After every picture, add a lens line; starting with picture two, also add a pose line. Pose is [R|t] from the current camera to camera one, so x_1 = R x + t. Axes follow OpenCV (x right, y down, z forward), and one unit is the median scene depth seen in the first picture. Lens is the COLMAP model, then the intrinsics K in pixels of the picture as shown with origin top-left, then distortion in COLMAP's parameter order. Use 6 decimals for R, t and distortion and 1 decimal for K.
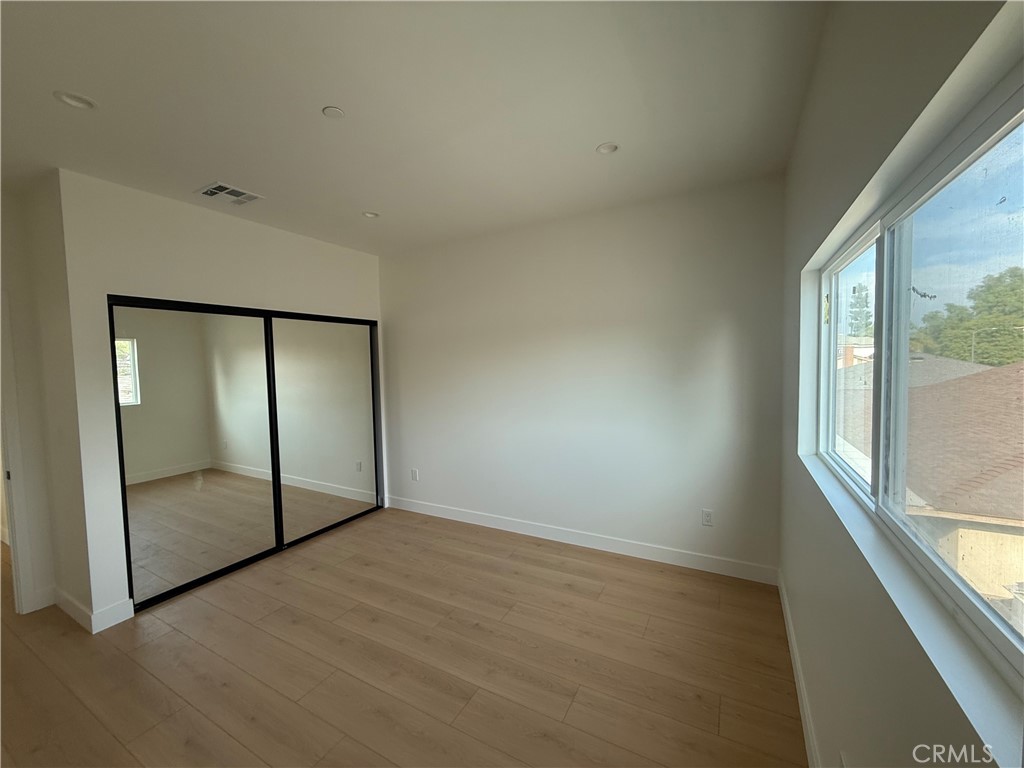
lens RADIAL K [[407.3, 0, 508.4], [0, 407.3, 384.3], [0, 0, 1]] dist [0.006647, 0.000167]
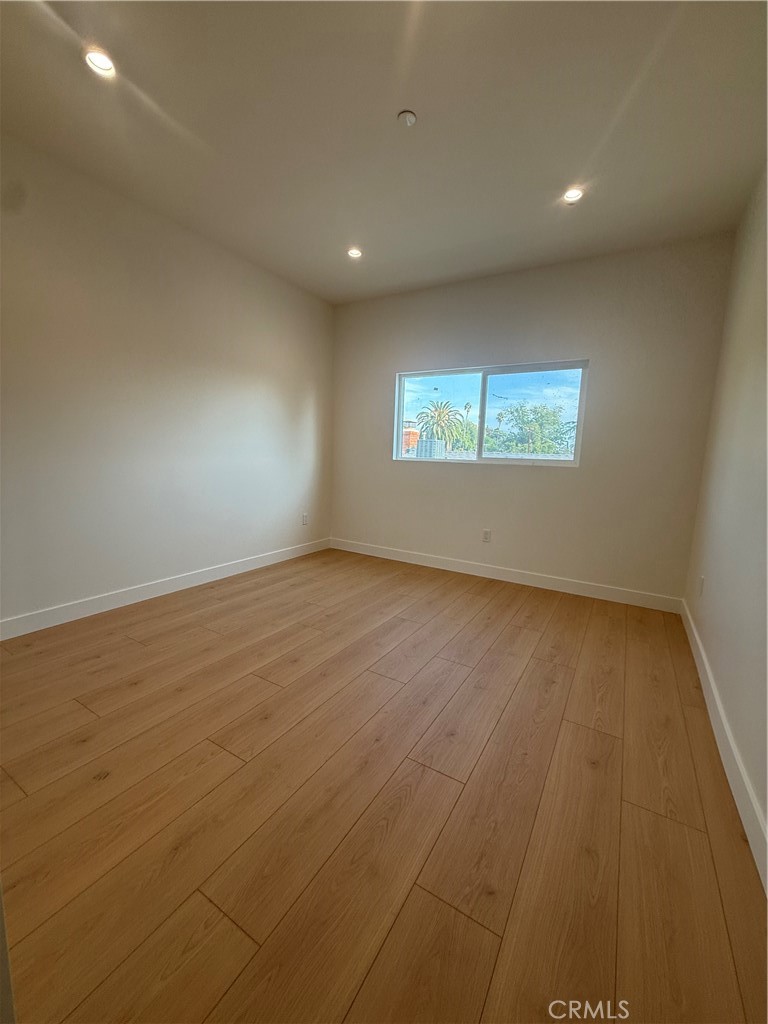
lens RADIAL K [[407.3, 0, 378.5], [0, 407.3, 502.8], [0, 0, 1]] dist [0.006647, 0.000167]
pose [[0.049096, -0.093767, 0.994383, -0.982920], [0.016466, 0.995524, 0.093061, 0.128875], [-0.998658, 0.011804, 0.050421, 0.643923]]
